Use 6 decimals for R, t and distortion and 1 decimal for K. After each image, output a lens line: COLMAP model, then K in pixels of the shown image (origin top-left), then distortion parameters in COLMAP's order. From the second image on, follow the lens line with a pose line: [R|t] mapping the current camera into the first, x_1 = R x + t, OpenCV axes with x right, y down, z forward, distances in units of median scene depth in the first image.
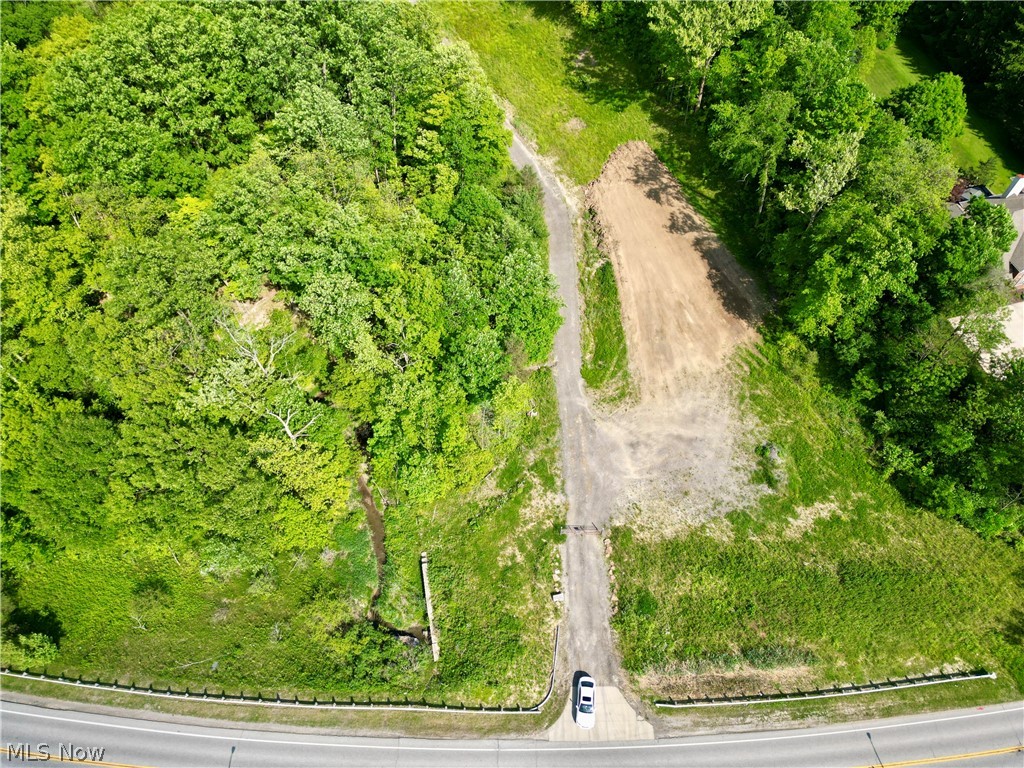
lens RADIAL K [[717.1, 0, 510.4], [0, 717.1, 384.3], [0, 0, 1]] dist [0.081660, -0.083722]
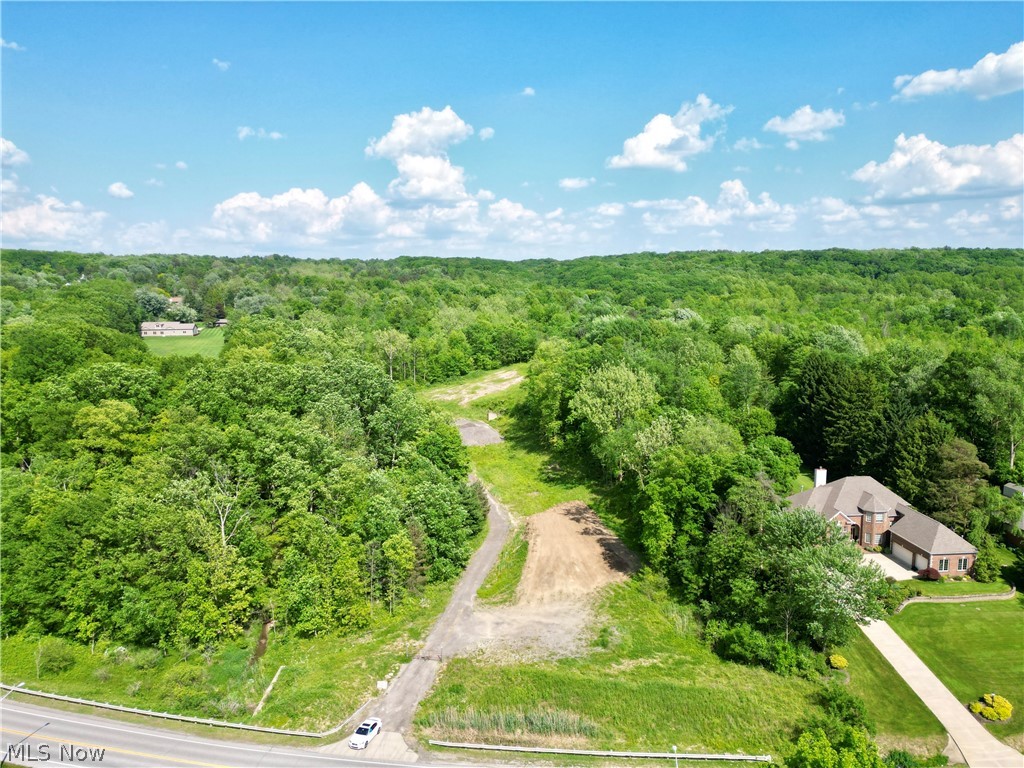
lens RADIAL K [[717.1, 0, 510.4], [0, 717.1, 384.3], [0, 0, 1]] dist [0.081660, -0.083722]
pose [[0.983250, 0.026422, -0.180335, 0.405961], [-0.151653, 0.667417, -0.729079, 0.698274], [0.101095, 0.744215, 0.660245, -0.043927]]
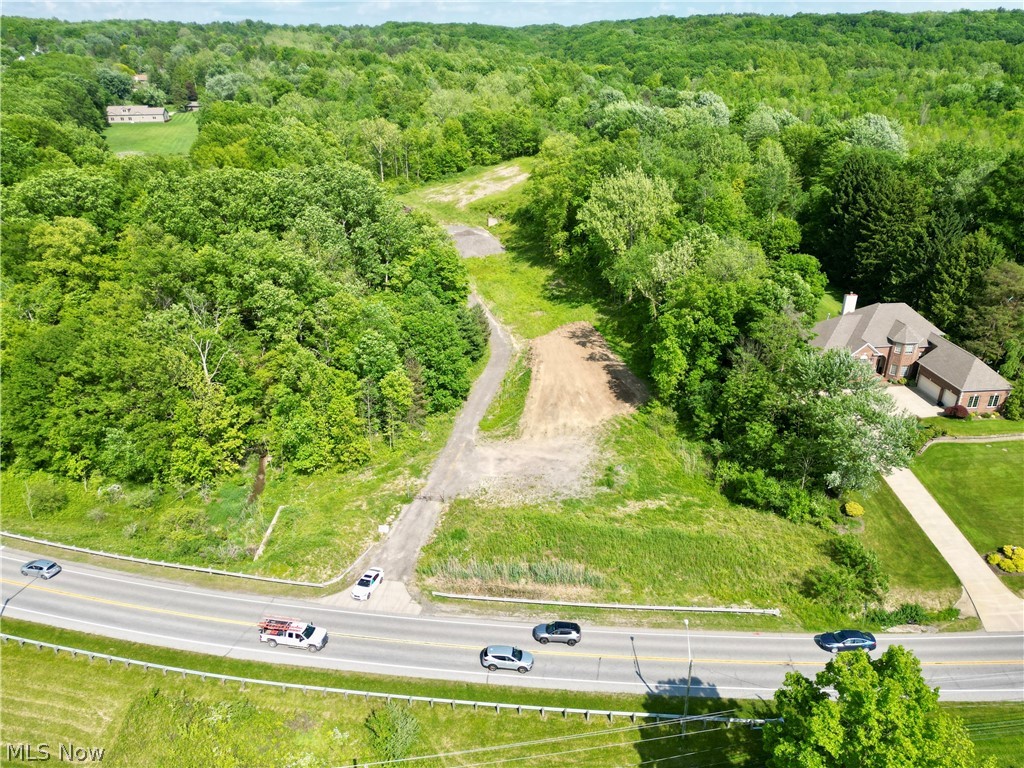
lens RADIAL K [[717.1, 0, 510.4], [0, 717.1, 384.3], [0, 0, 1]] dist [0.081660, -0.083722]
pose [[0.983166, 0.074661, -0.166767, 0.379746], [-0.150720, 0.847341, -0.509211, 0.576612], [0.103290, 0.525774, 0.844330, -0.002642]]
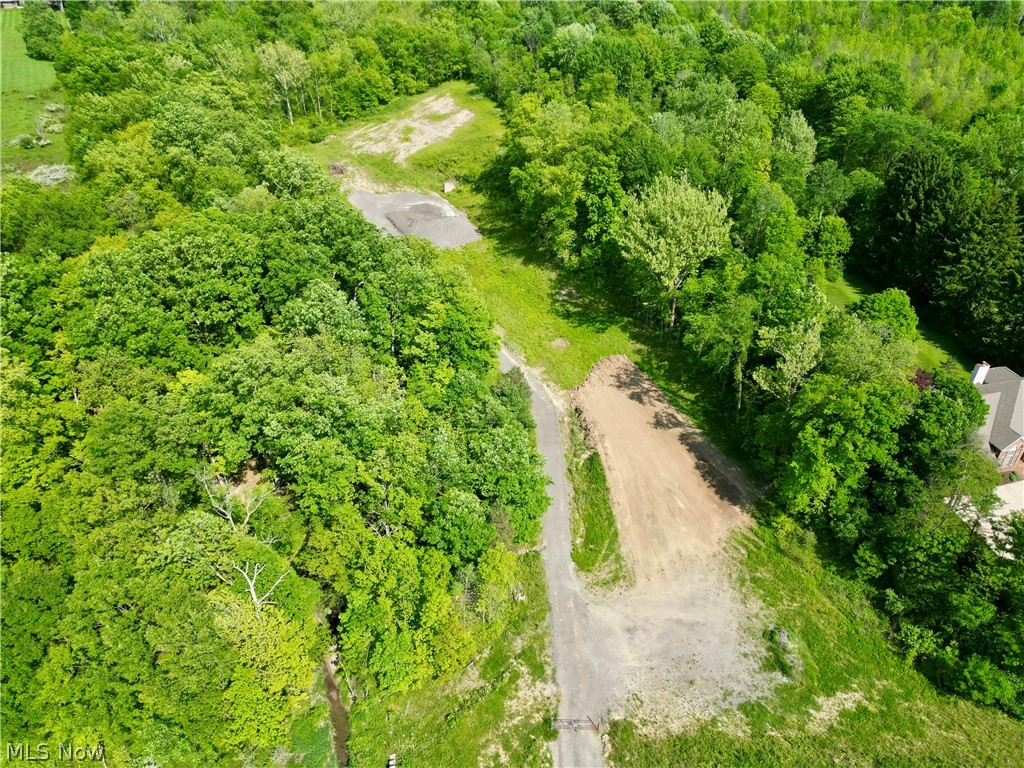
lens RADIAL K [[717.1, 0, 510.4], [0, 717.1, 384.3], [0, 0, 1]] dist [0.081660, -0.083722]
pose [[0.999993, 0.002248, 0.003123, 0.015925], [-0.000947, 0.930361, -0.366644, 0.137857], [-0.003730, 0.366639, 0.930356, 0.030455]]
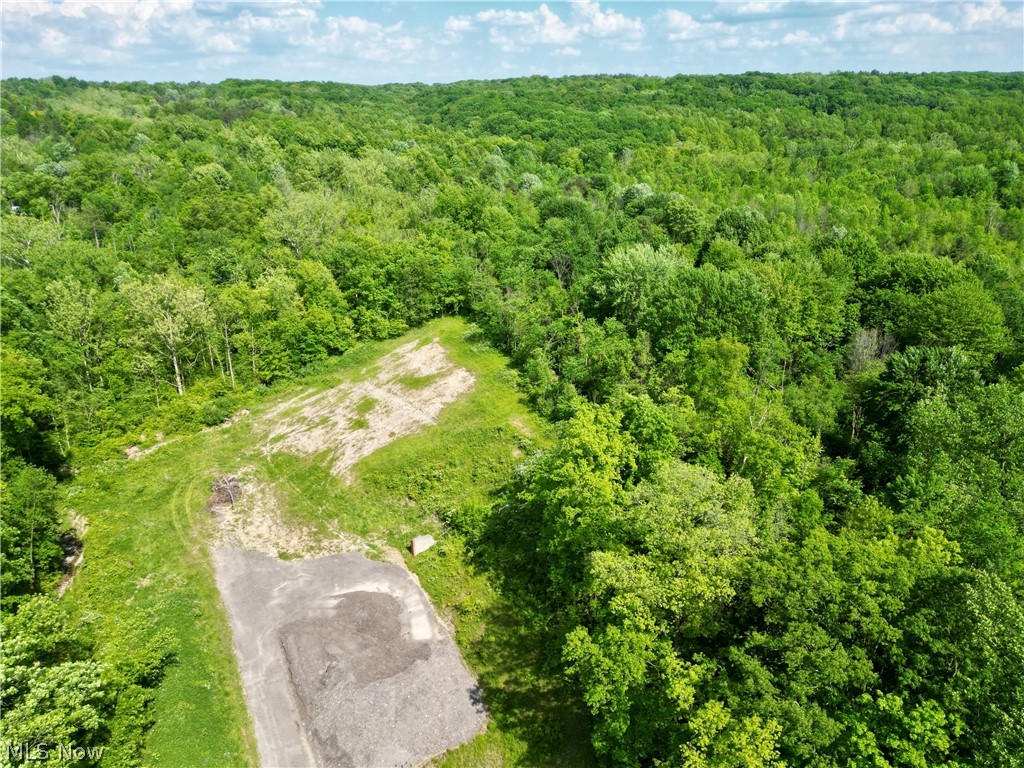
lens RADIAL K [[717.1, 0, 510.4], [0, 717.1, 384.3], [0, 0, 1]] dist [0.081660, -0.083722]
pose [[0.999990, -0.004243, -0.001726, -0.027284], [0.002482, 0.818577, -0.574392, -0.811420], [0.003850, 0.574382, 0.818579, 0.816453]]
